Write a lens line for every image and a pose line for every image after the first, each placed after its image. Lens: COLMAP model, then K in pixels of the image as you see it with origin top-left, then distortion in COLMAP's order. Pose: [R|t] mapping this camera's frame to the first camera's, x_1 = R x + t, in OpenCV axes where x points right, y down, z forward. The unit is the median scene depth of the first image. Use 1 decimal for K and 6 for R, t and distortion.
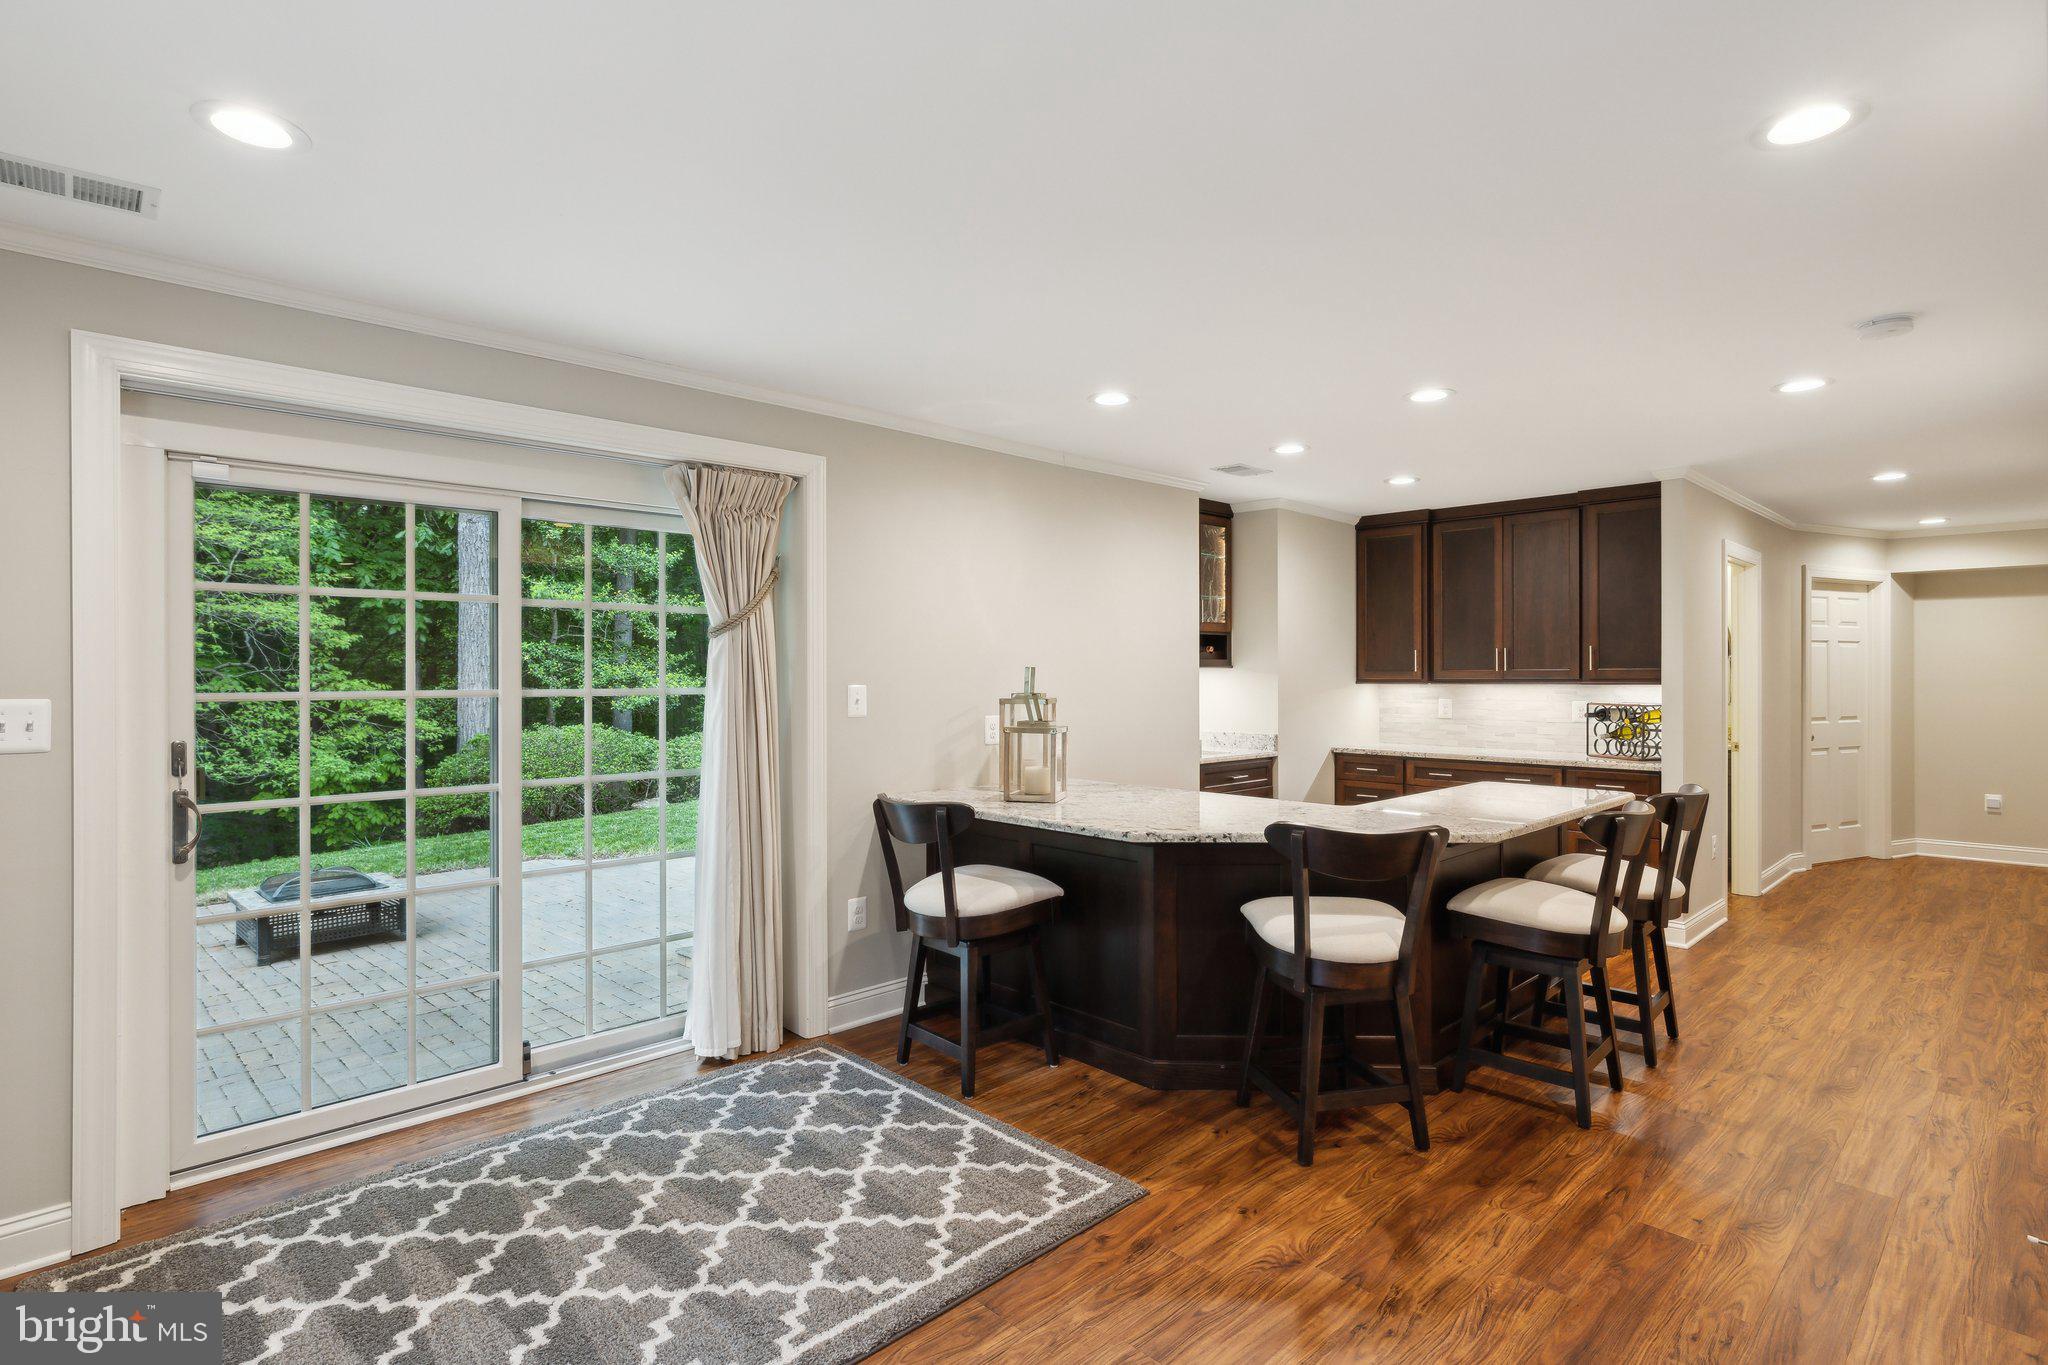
lens RADIAL K [[1025.1, 0, 1021.7], [0, 1025.1, 679.2], [0, 0, 1]] dist [0.001413, 0.000366]
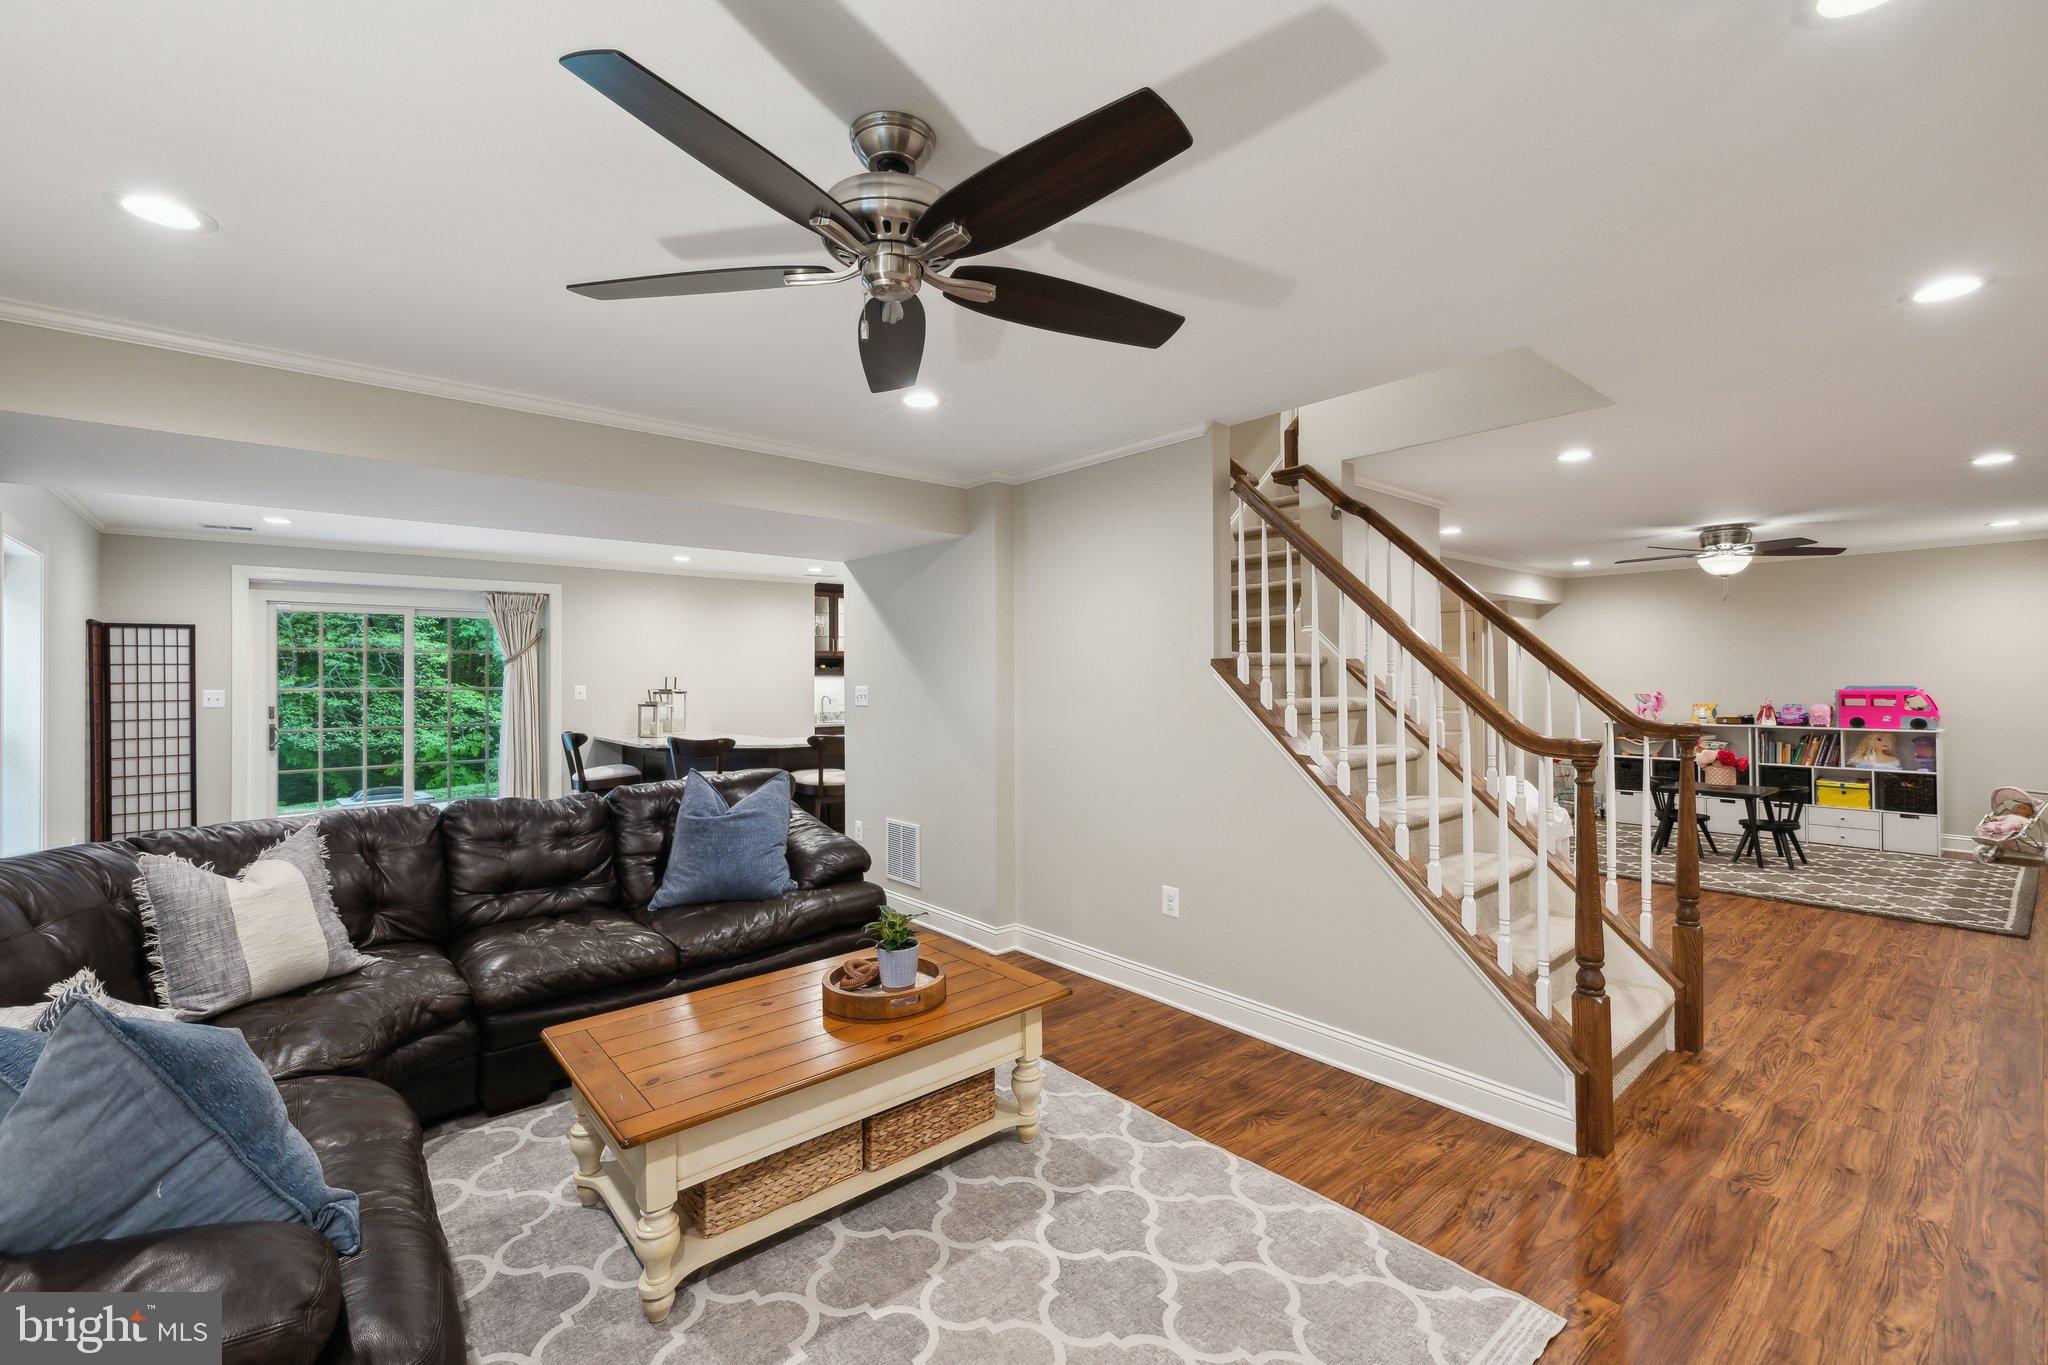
lens RADIAL K [[866.0, 0, 1024.0], [0, 866.0, 682.5], [0, 0, 1]] dist [-0.001776, -0.000330]
pose [[0.999107, -0.003314, -0.042124, 0.912390], [0.003337, 0.999994, 0.000464, 0.001965], [0.042122, -0.000604, 0.999112, -0.869287]]
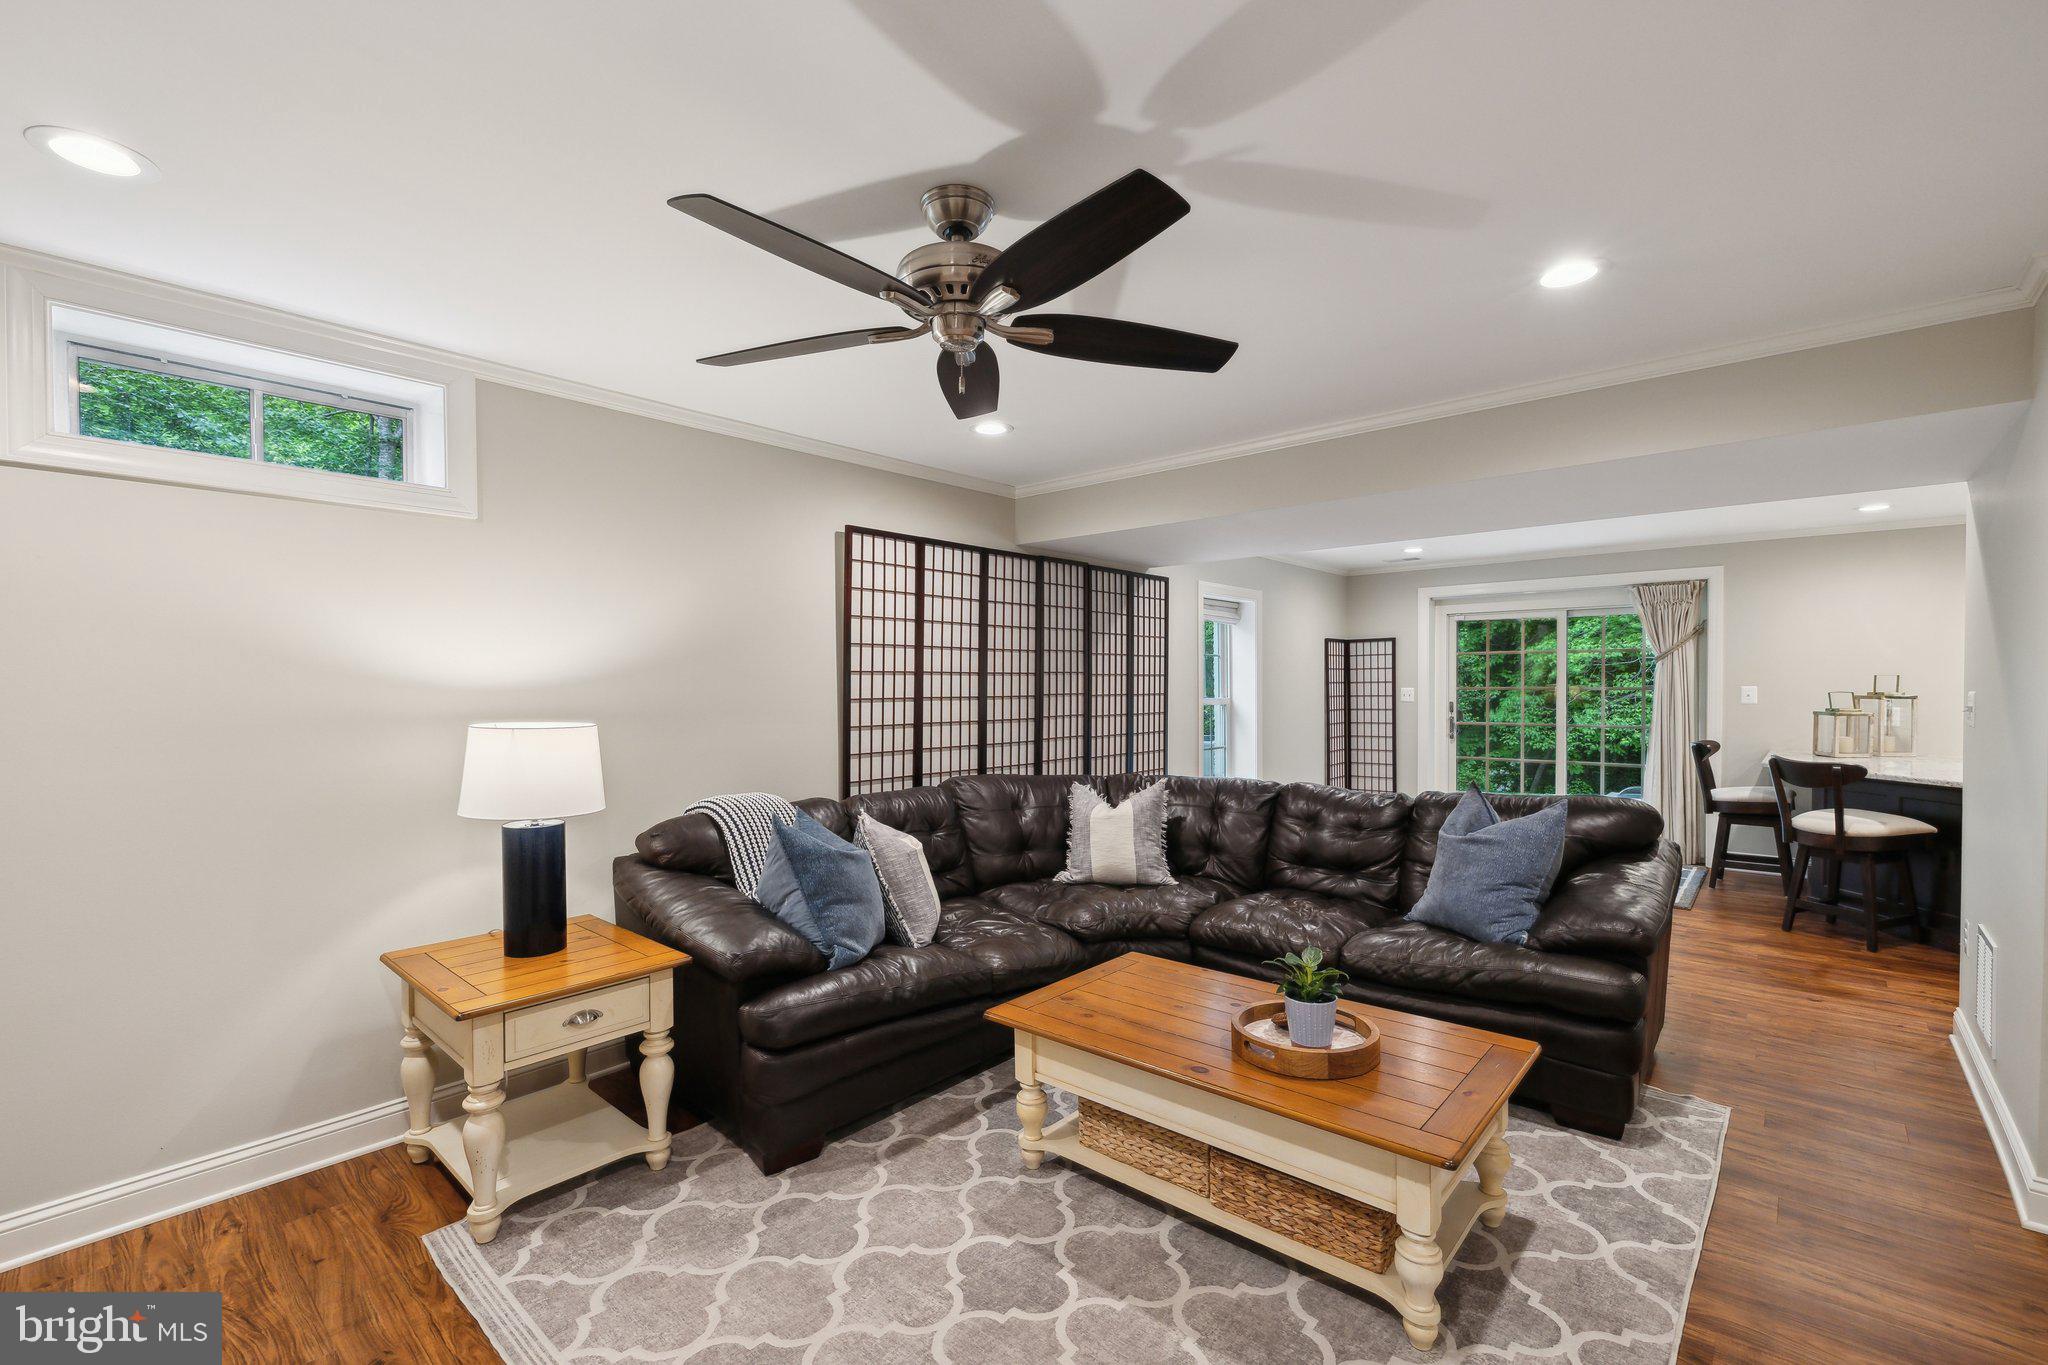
lens RADIAL K [[887.2, 0, 1018.7], [0, 887.2, 700.9], [0, 0, 1]] dist [-0.002178, -0.000119]
pose [[0.085039, 0.020733, -0.996162, 1.346651], [0.001808, 0.999779, 0.020963, -0.002578], [0.996376, -0.003583, 0.084983, -0.447277]]
